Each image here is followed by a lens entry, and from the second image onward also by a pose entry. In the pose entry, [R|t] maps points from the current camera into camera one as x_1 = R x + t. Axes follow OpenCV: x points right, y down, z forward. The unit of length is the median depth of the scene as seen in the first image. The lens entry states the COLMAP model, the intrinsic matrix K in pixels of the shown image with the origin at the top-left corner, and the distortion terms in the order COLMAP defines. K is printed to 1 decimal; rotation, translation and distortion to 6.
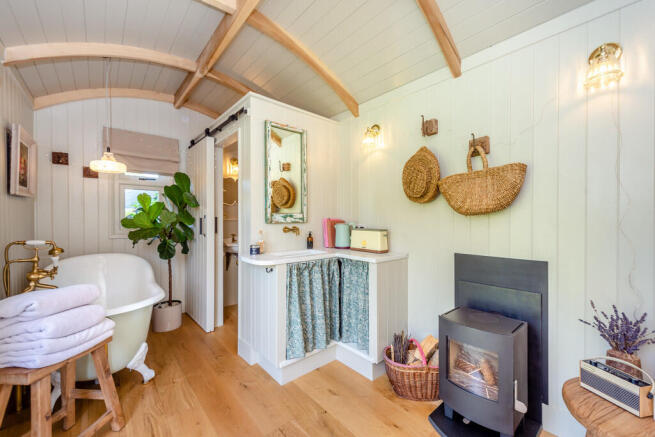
lens RADIAL K [[254.8, 0, 327.5], [0, 254.8, 218.5], [0, 0, 1]] dist [0.000819, -0.000018]
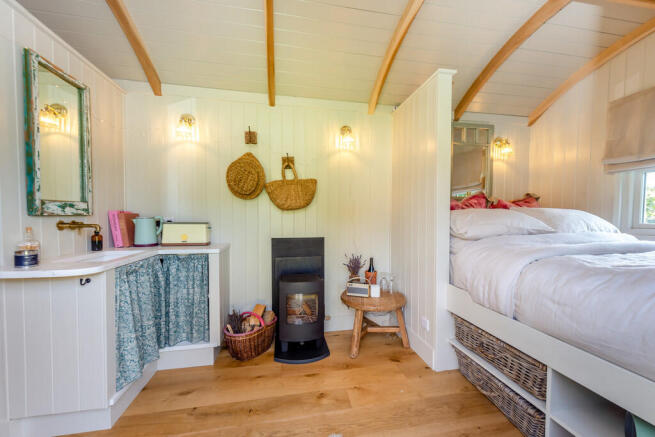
lens RADIAL K [[254.8, 0, 327.5], [0, 254.8, 218.5], [0, 0, 1]] dist [0.000819, -0.000018]
pose [[0.512905, -0.006913, 0.858417, -0.443278], [-0.008415, 0.999879, 0.013080, 0.011789], [-0.858404, -0.013932, 0.512785, 0.056784]]
